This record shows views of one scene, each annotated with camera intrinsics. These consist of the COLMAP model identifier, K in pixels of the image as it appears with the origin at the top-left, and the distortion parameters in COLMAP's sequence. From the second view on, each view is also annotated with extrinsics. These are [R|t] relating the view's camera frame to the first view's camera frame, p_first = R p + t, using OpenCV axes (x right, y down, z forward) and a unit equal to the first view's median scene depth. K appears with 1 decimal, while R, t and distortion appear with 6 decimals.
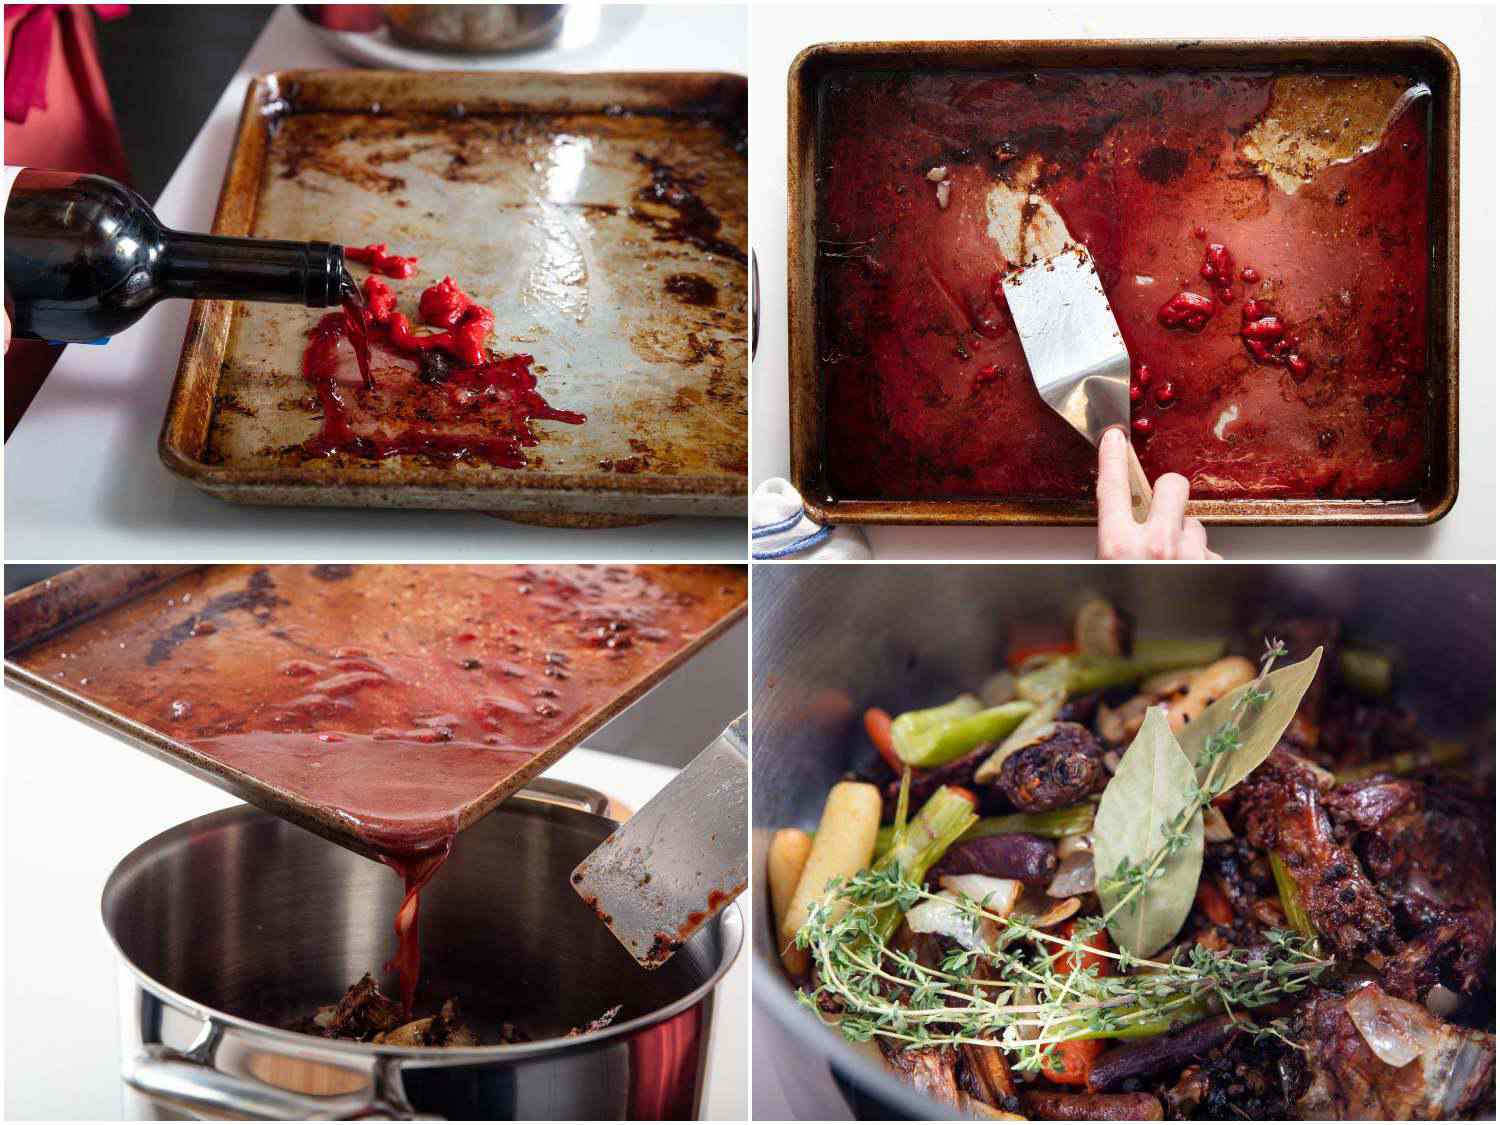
lens RADIAL K [[8054.2, 0, 750.0], [0, 8054.2, 563.2], [0, 0, 1]] dist [-0.231055, 0.000000]
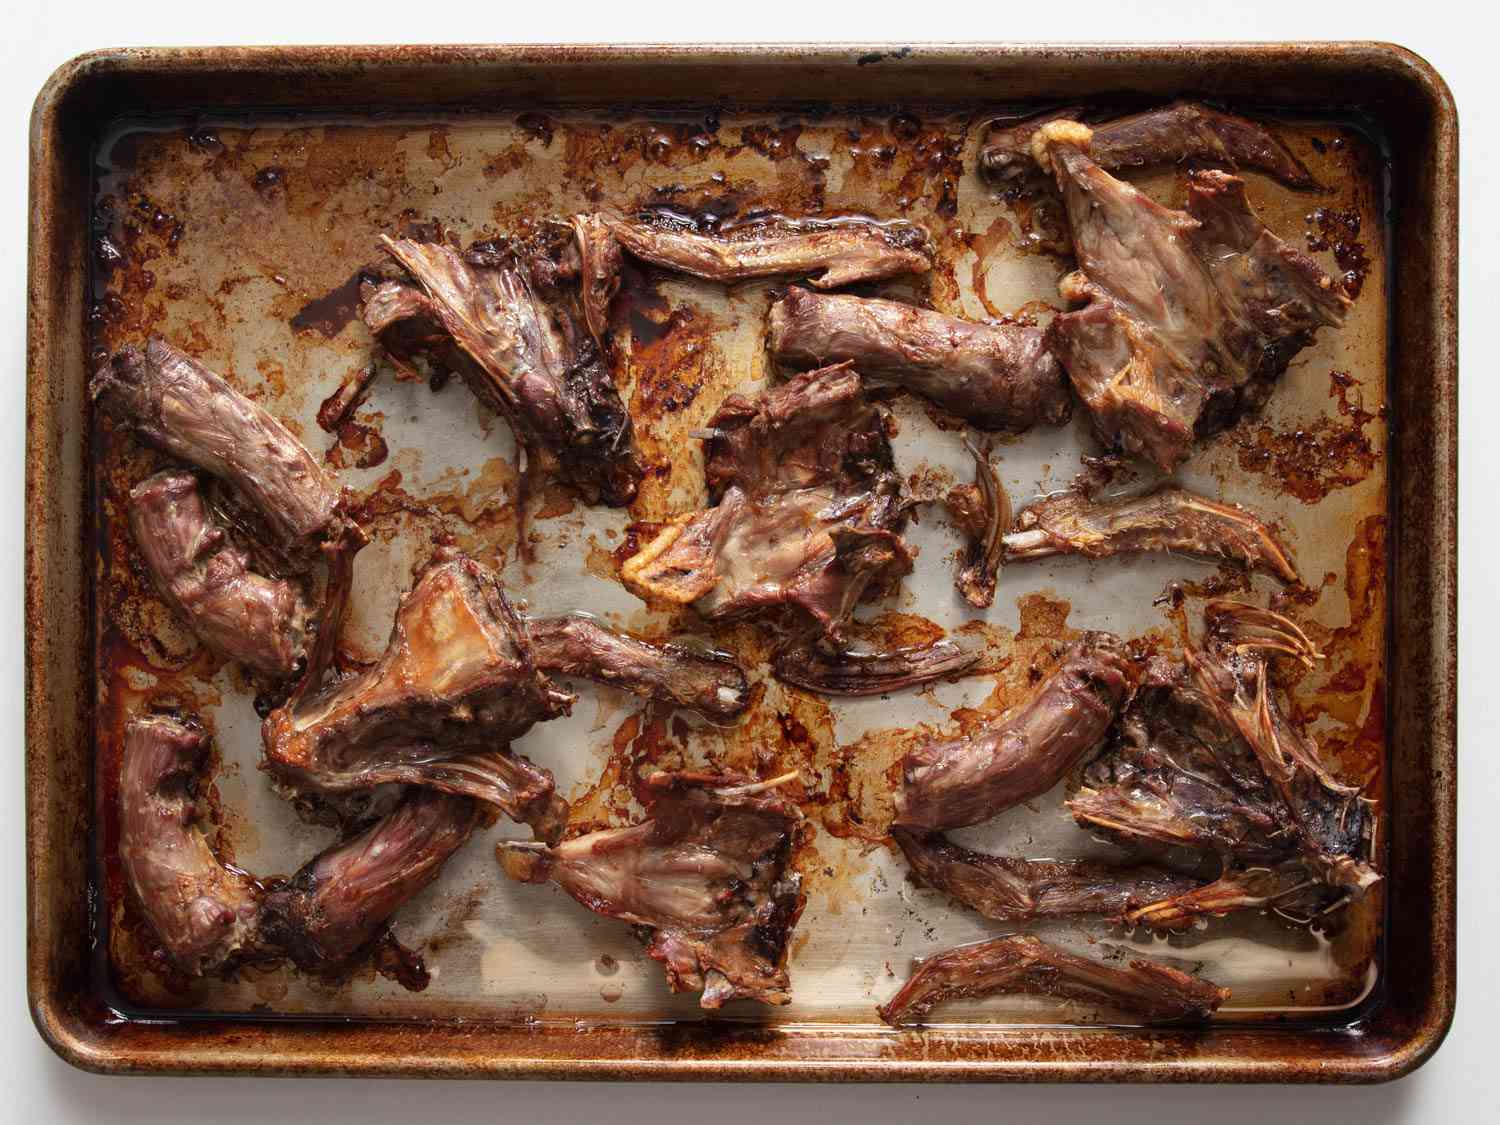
lens RADIAL K [[8054.2, 0, 749.9], [0, 8054.2, 561.4], [0, 0, 1]] dist [-0.231055, 0.000000]
pose [[0.997693, 0.009116, 0.067278, 0.015360], [-0.004543, 0.997688, -0.067816, -0.003055], [-0.067741, 0.067354, 0.995427, 0.533463]]
